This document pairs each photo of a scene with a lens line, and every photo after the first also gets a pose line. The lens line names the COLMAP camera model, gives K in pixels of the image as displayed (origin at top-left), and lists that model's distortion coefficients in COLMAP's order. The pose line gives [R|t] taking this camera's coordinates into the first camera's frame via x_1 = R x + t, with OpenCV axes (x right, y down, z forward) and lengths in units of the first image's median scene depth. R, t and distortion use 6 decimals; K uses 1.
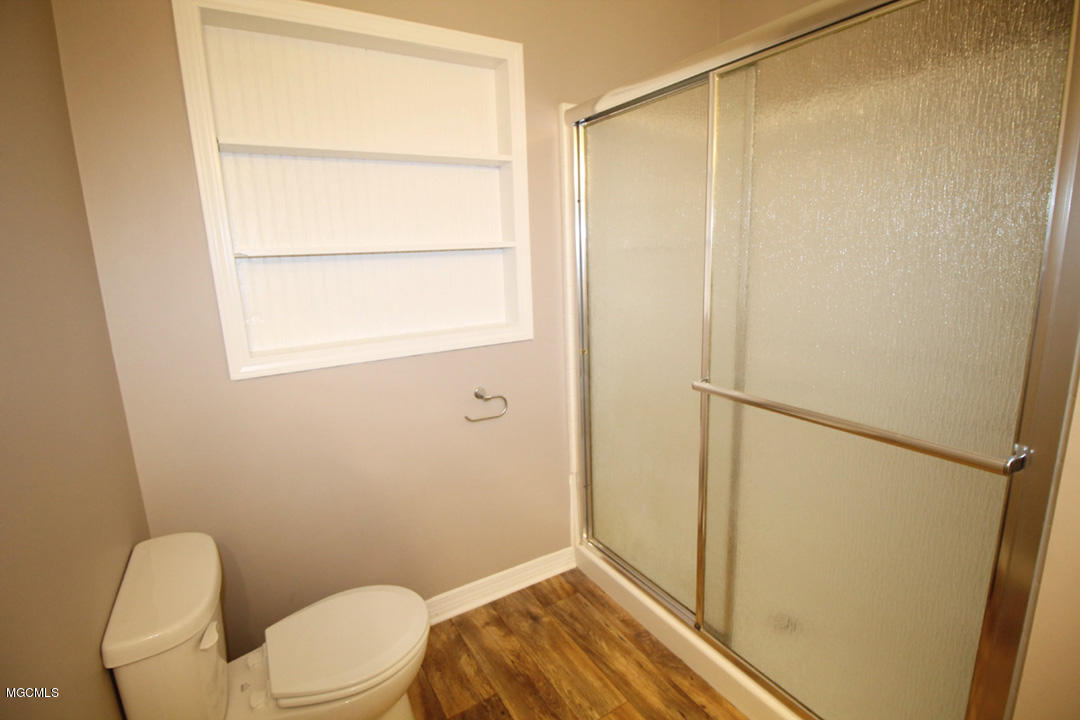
lens RADIAL K [[517.2, 0, 540.2], [0, 517.2, 349.4], [0, 0, 1]] dist [-0.000407, -0.000104]
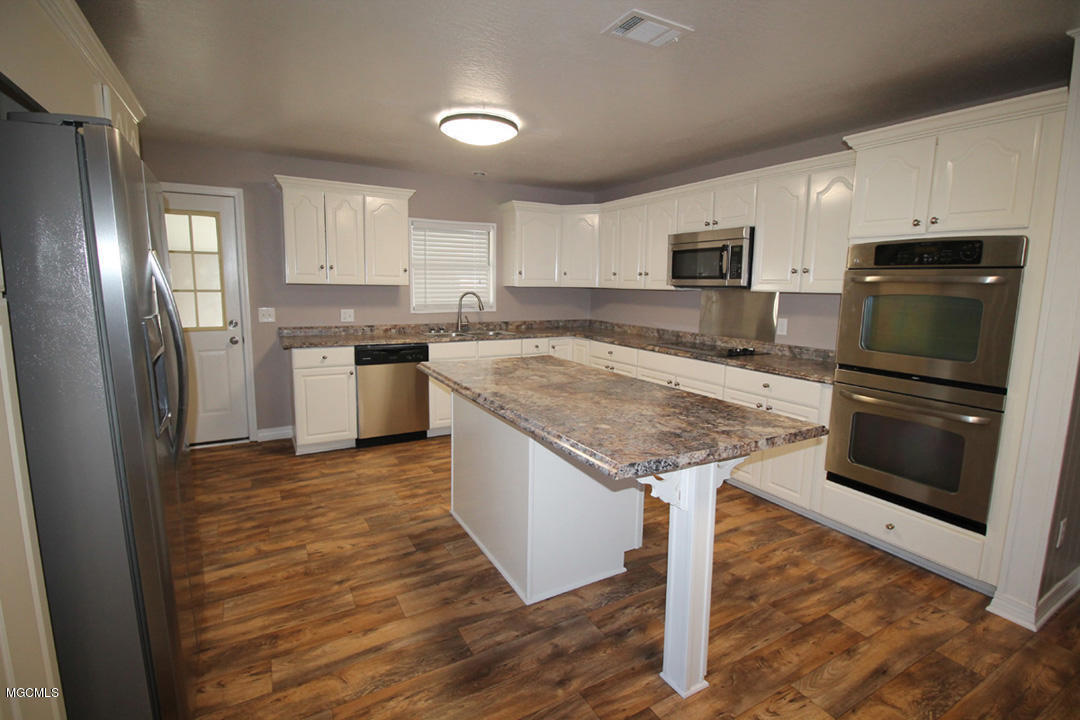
lens RADIAL K [[517.2, 0, 540.2], [0, 517.2, 349.4], [0, 0, 1]] dist [-0.000407, -0.000104]
pose [[-0.045422, 0.151451, -0.987421, 0.917974], [-0.213739, 0.964078, 0.157702, -0.207192], [0.975834, 0.218213, -0.011420, 0.969619]]
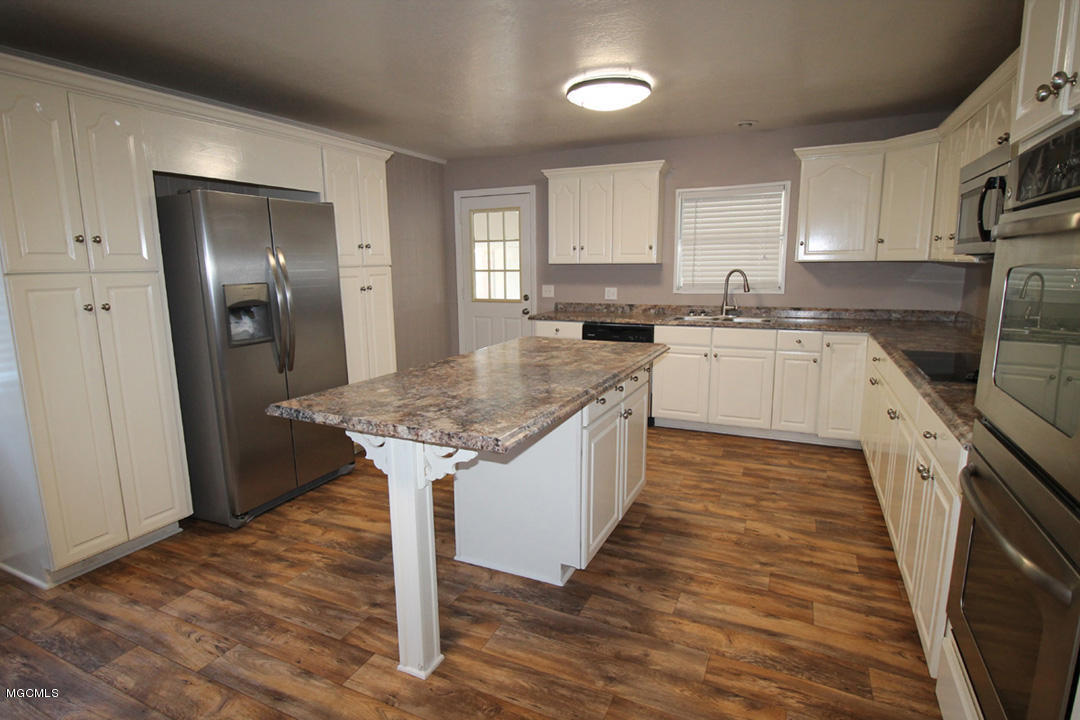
lens RADIAL K [[565.7, 0, 540.0], [0, 565.7, 360.0], [0, 0, 1]] dist [0.000768, -0.000037]
pose [[-0.827927, 0.131684, -0.545157, 0.595954], [-0.080793, 0.933900, 0.348285, -0.338389], [0.554986, 0.332400, -0.762562, 1.642907]]
